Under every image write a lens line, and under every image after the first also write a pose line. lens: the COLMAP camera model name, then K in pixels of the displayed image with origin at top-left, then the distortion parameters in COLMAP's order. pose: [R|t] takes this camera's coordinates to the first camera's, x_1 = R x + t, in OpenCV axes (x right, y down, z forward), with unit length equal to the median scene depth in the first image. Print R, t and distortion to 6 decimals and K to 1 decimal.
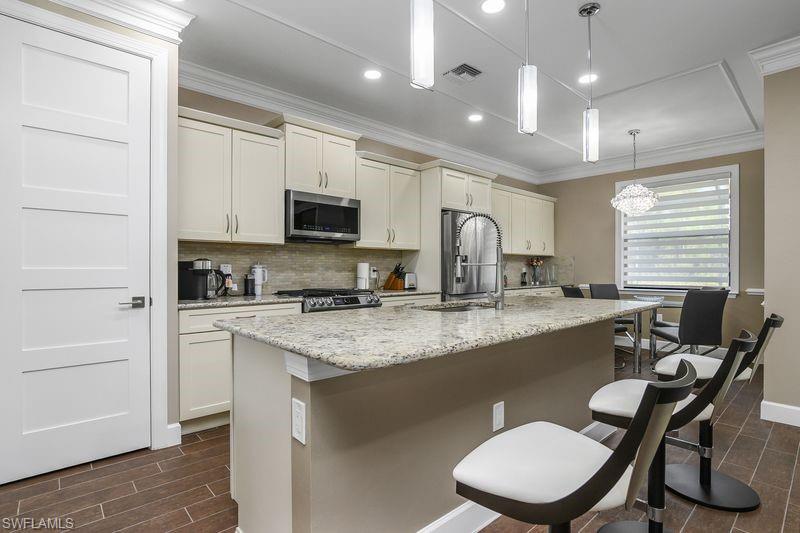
lens RADIAL K [[392.2, 0, 398.0], [0, 392.2, 272.4], [0, 0, 1]] dist [-0.019822, 0.003902]
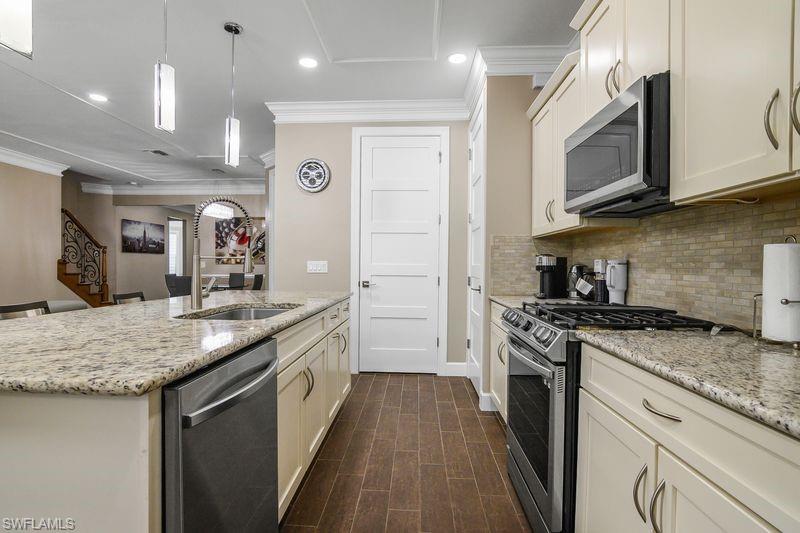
lens RADIAL K [[392.2, 0, 403.3], [0, 392.2, 267.7], [0, 0, 1]] dist [-0.019822, 0.003902]
pose [[-0.699795, 0.002451, -0.714340, 0.310102], [-0.007381, 0.999916, 0.010661, -0.008797], [0.714306, 0.012733, -0.699718, 1.098479]]
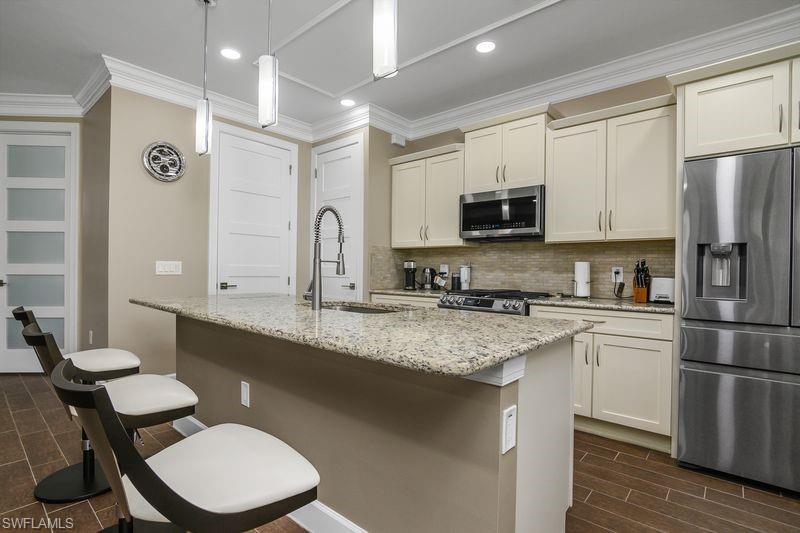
lens RADIAL K [[392.2, 0, 394.8], [0, 392.2, 268.0], [0, 0, 1]] dist [-0.019822, 0.003902]
pose [[0.108771, 0.000264, -0.994067, 0.683993], [-0.016406, 0.999864, -0.001530, -0.004878], [0.993931, 0.016475, 0.108761, 0.617677]]
